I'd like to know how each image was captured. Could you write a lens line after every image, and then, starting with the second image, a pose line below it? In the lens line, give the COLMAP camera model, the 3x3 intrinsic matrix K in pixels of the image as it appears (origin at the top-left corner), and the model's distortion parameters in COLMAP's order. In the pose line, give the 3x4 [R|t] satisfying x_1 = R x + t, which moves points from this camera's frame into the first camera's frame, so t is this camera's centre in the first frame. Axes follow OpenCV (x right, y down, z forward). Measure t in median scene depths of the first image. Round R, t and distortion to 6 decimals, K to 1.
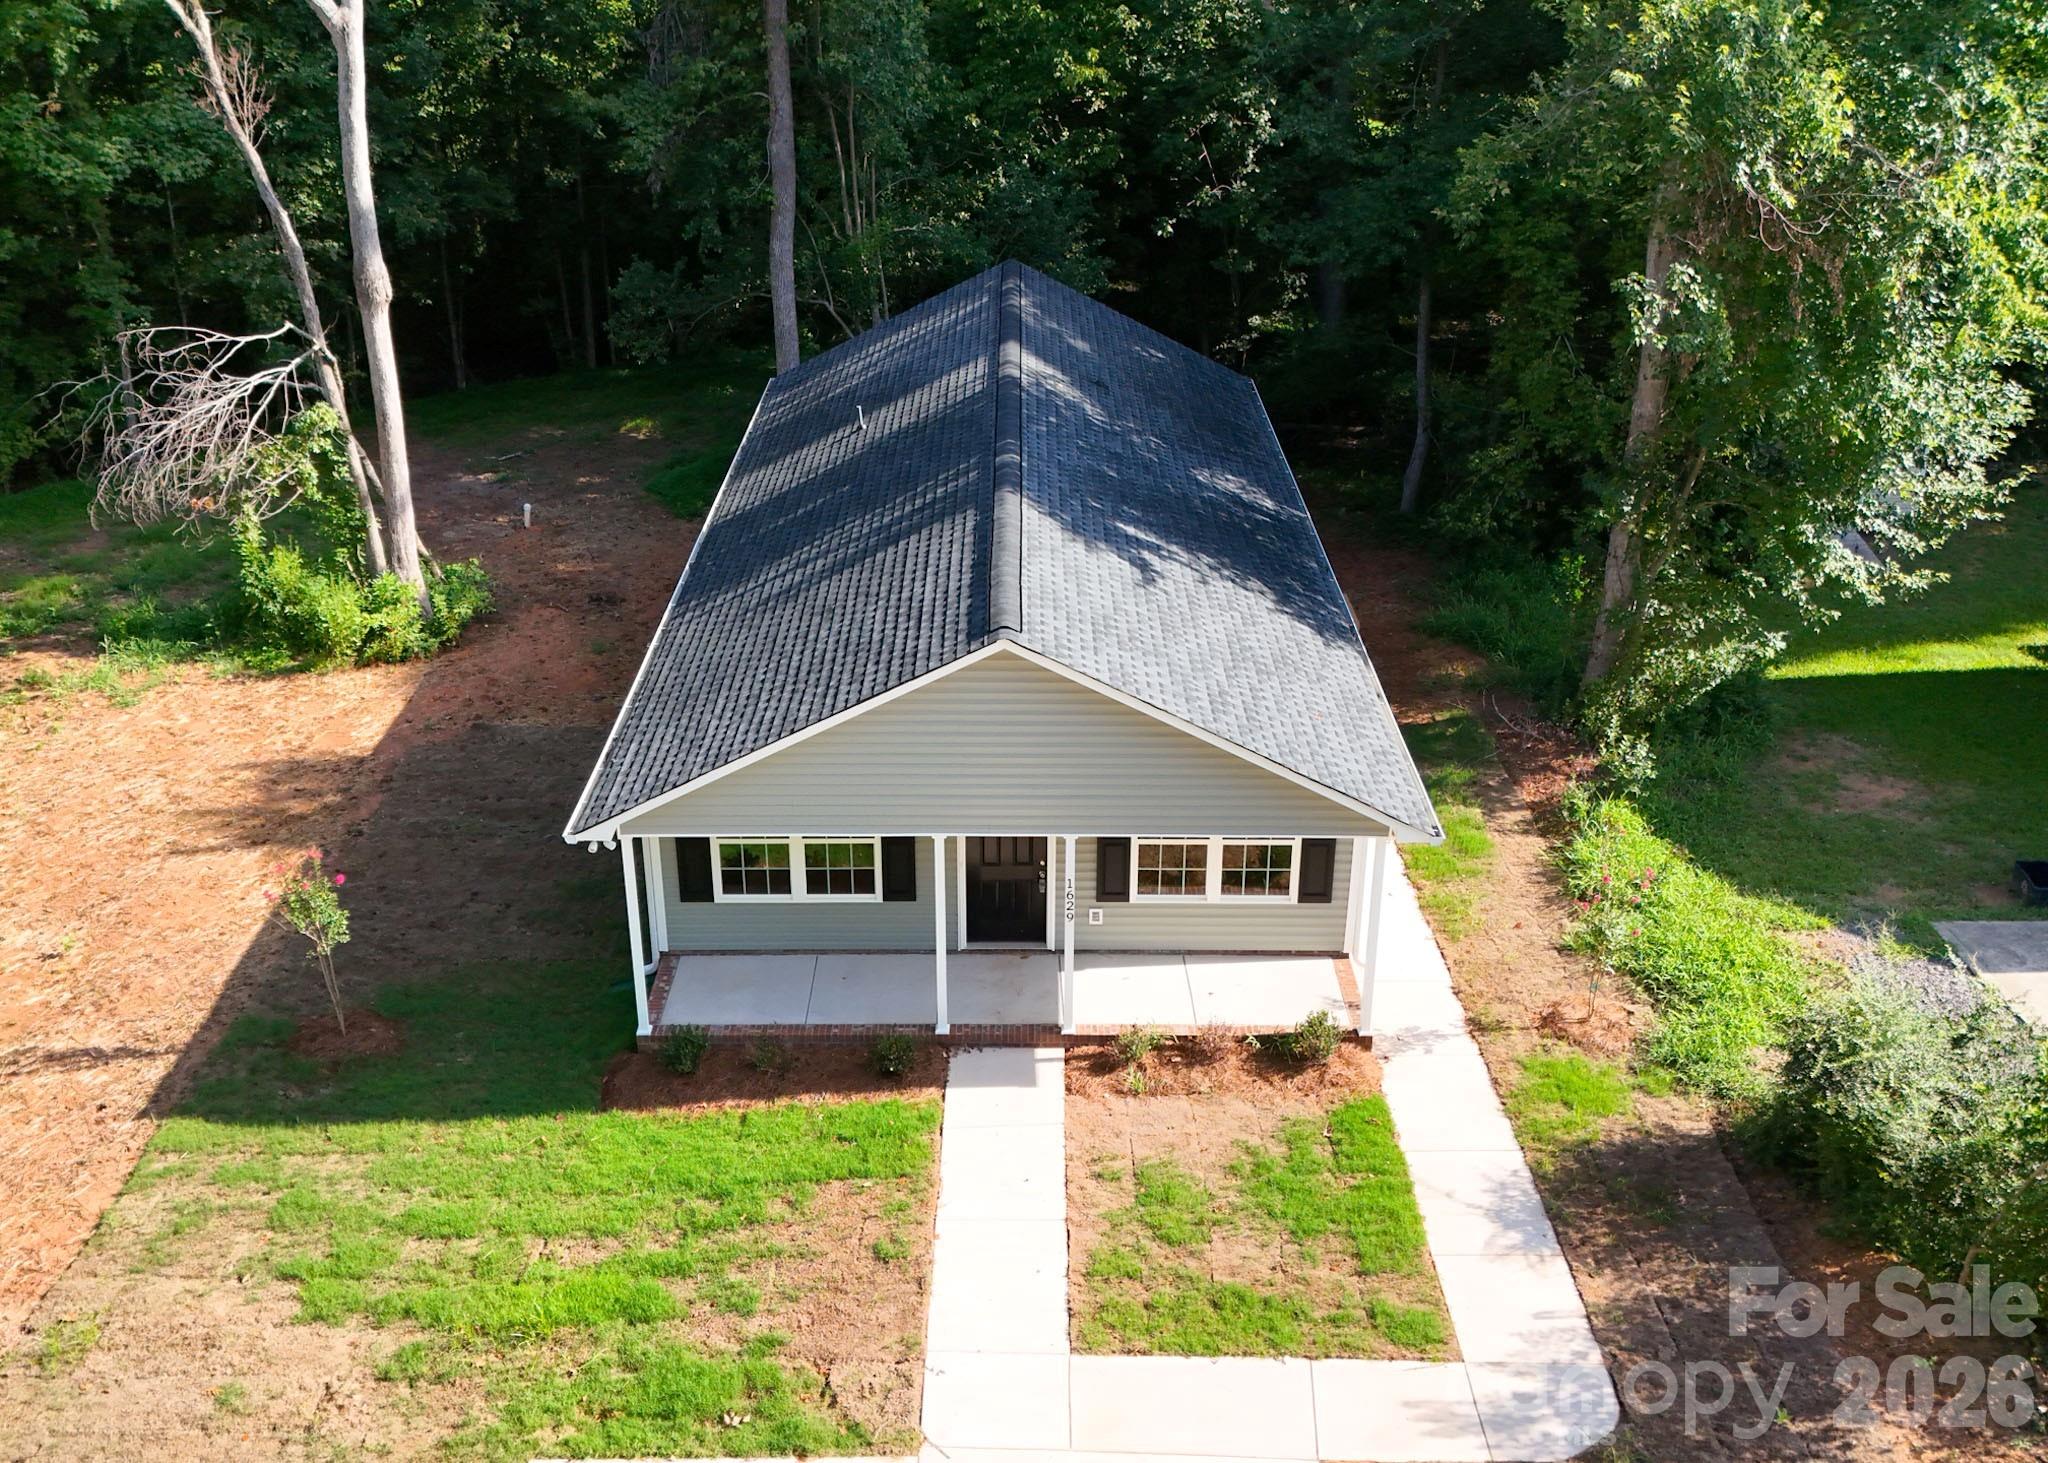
lens RADIAL K [[1918.7, 0, 1024.0], [0, 1918.7, 731.5], [0, 0, 1]] dist [0.042504, -0.022506]
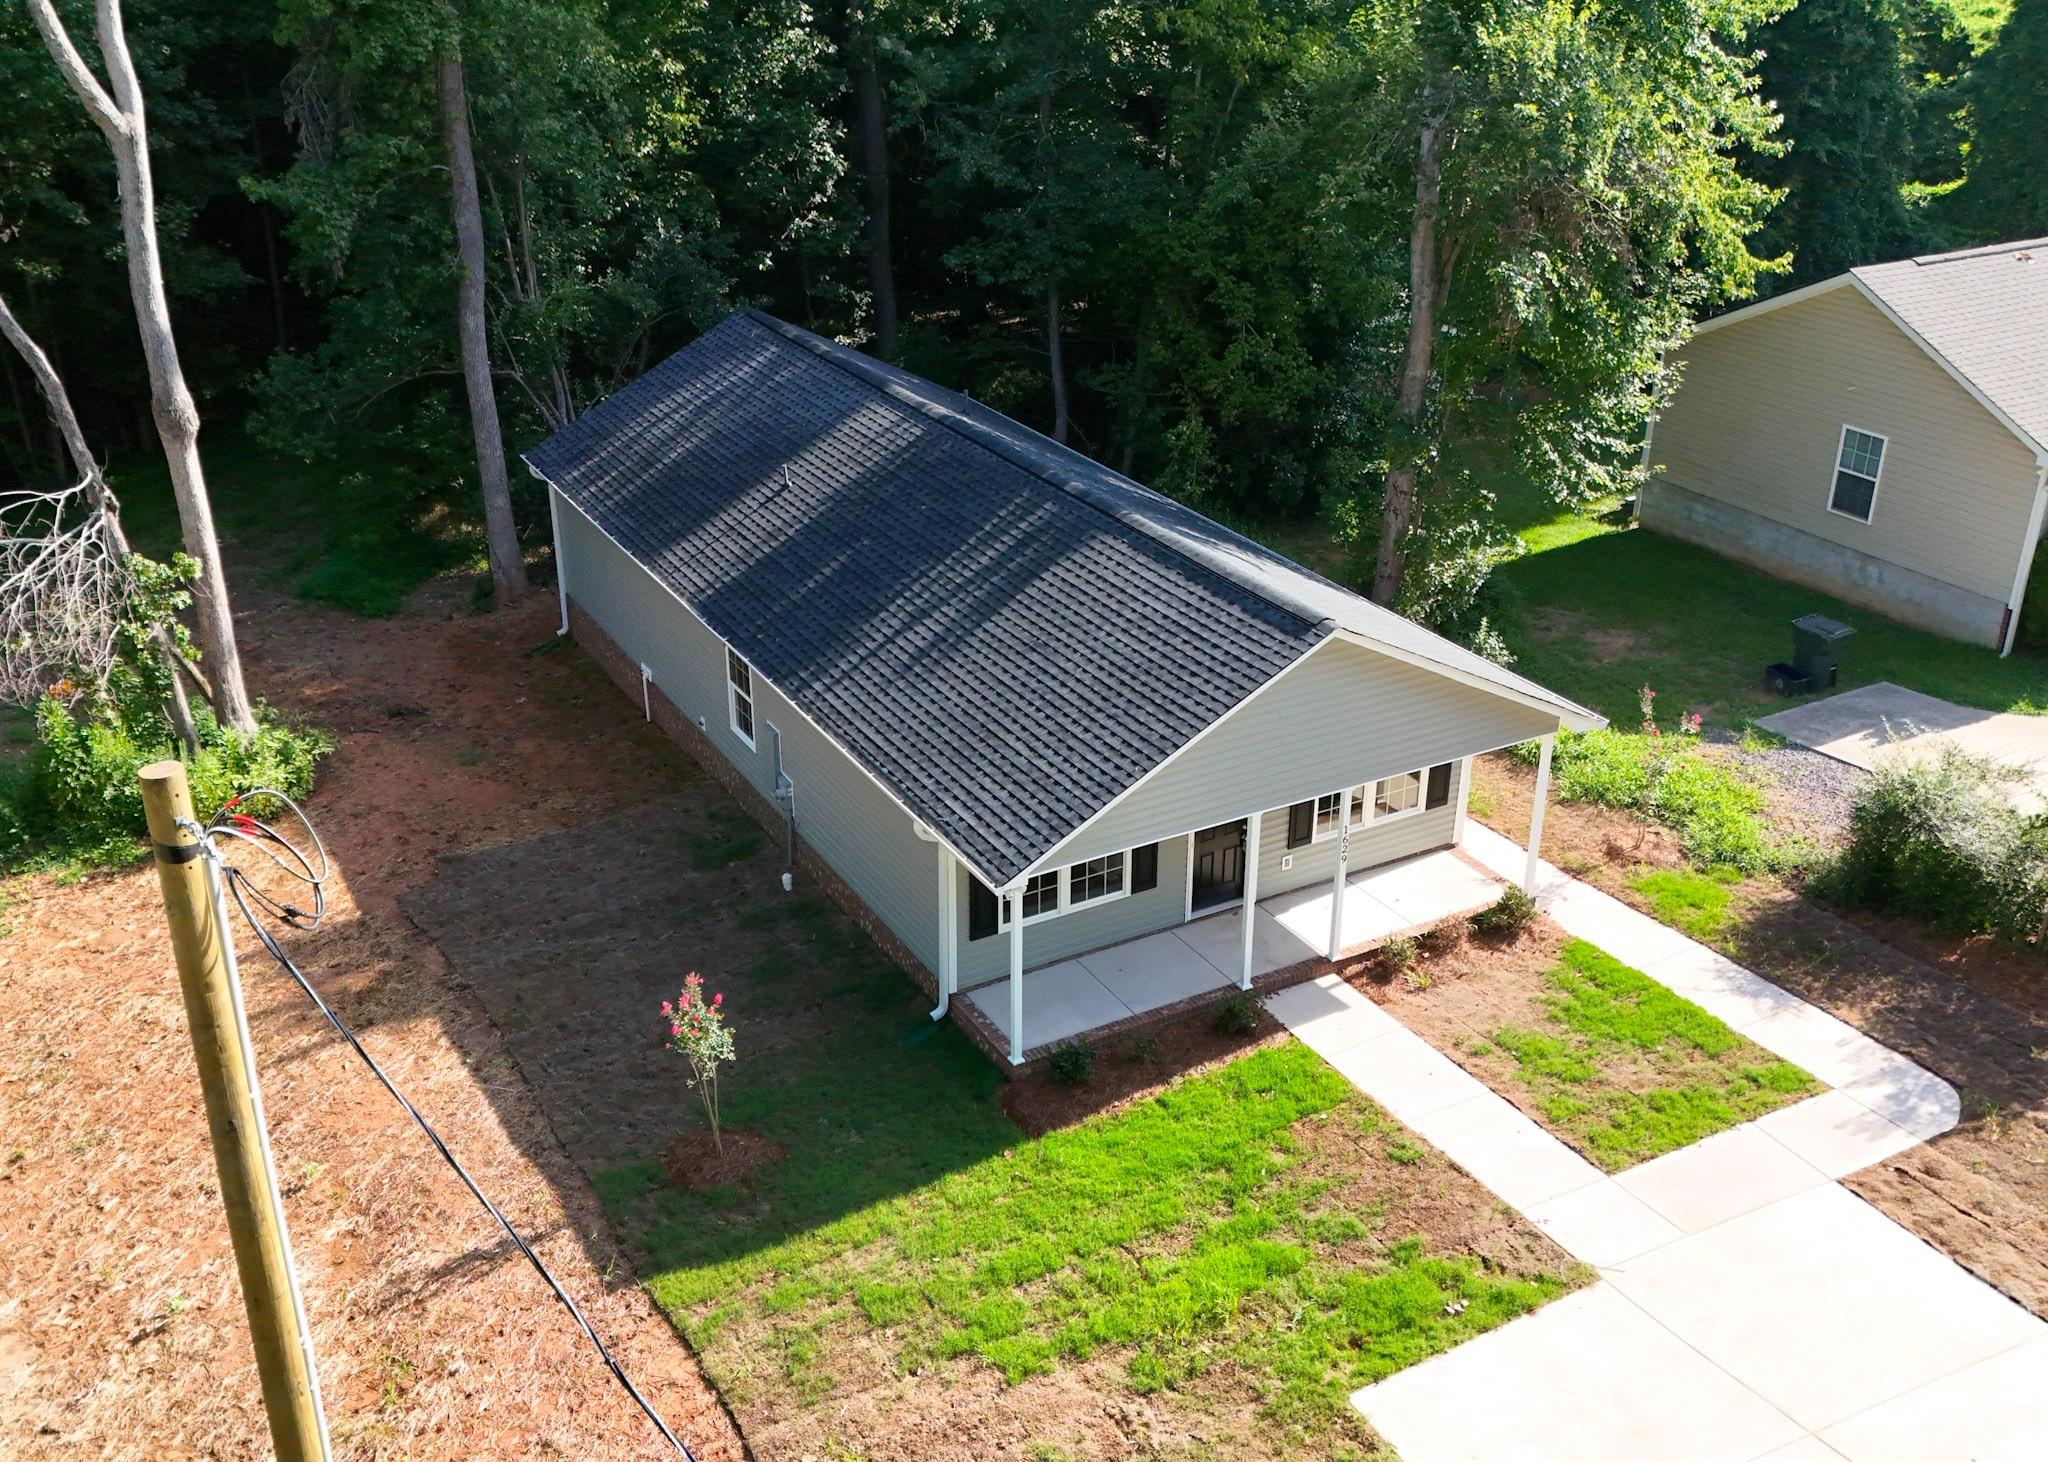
lens RADIAL K [[1918.7, 0, 1024.0], [0, 1918.7, 731.0], [0, 0, 1]] dist [0.042504, -0.022506]
pose [[0.871802, -0.209503, 0.442798, -0.602086], [0.207925, 0.976721, 0.052748, -0.075322], [-0.443541, 0.046083, 0.895068, 0.034875]]
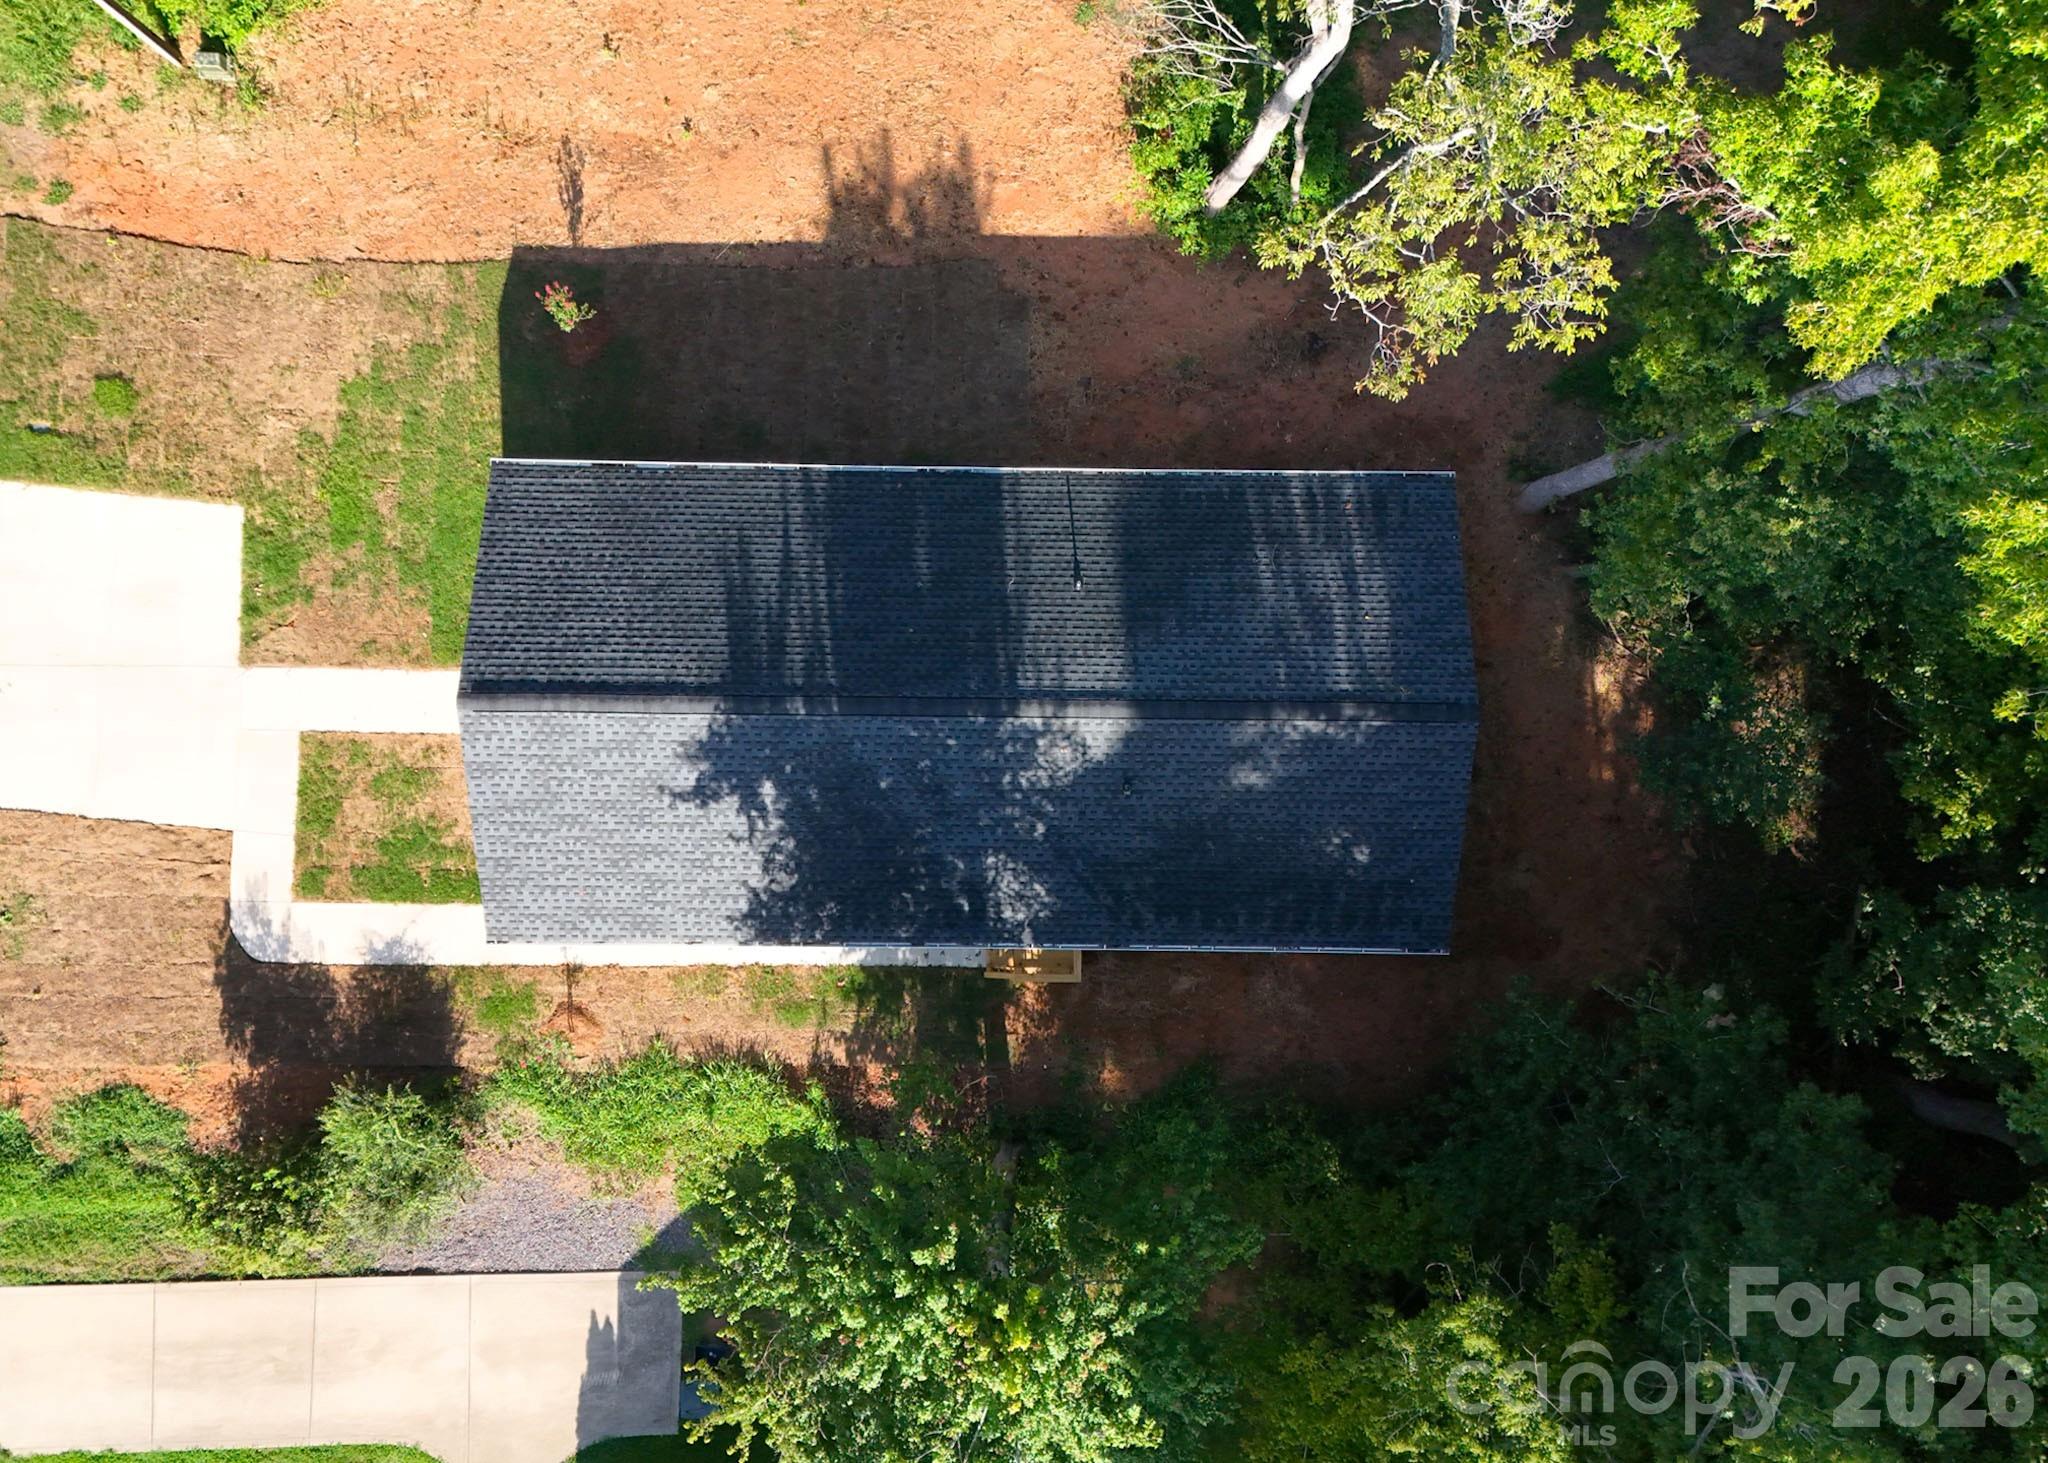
lens RADIAL K [[1918.7, 0, 1024.0], [0, 1918.7, 731.5], [0, 0, 1]] dist [0.042504, -0.022506]
pose [[-0.012949, 0.999905, 0.004716, 0.002247], [-0.435607, -0.009887, 0.900082, -1.603924], [0.900044, 0.009601, 0.435694, 0.591399]]
